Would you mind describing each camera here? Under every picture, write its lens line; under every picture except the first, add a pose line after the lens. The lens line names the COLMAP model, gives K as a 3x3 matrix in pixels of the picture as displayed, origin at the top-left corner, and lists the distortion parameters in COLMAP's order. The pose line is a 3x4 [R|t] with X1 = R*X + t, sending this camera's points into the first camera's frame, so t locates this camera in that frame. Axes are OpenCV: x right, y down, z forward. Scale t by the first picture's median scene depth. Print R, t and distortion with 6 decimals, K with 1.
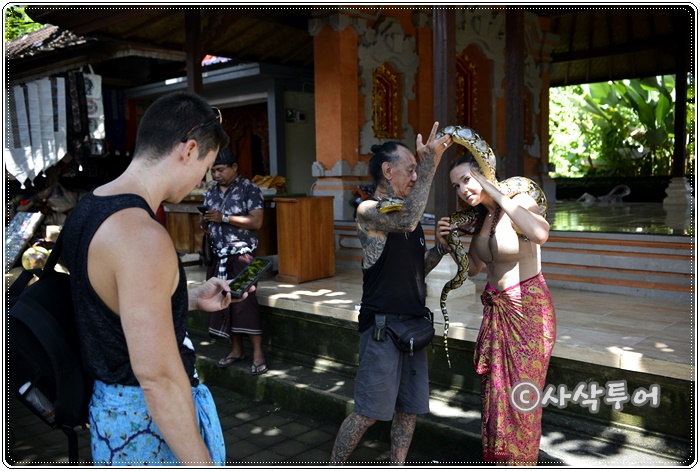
lens RADIAL K [[675.8, 0, 350.0], [0, 675.8, 236.3], [0, 0, 1]] dist [0.003574, 0.000000]
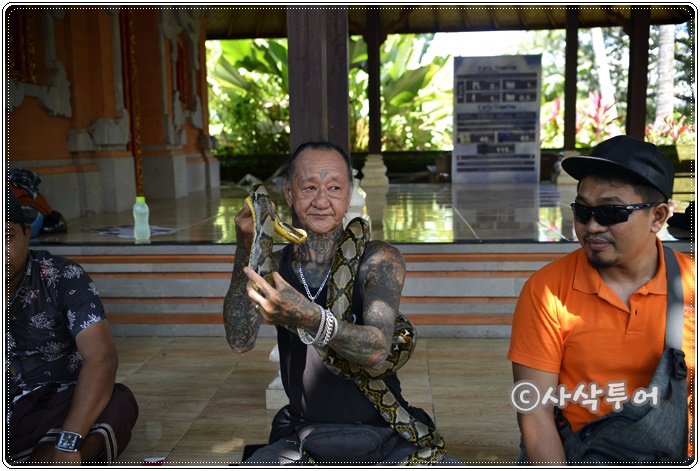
lens RADIAL K [[675.8, 0, 350.2], [0, 675.8, 235.3], [0, 0, 1]] dist [0.003574, 0.000000]
pose [[0.779964, -0.076464, 0.621135, -0.075618], [0.058042, 0.997068, 0.049859, -0.029839], [-0.623127, -0.002836, 0.782116, 0.349746]]
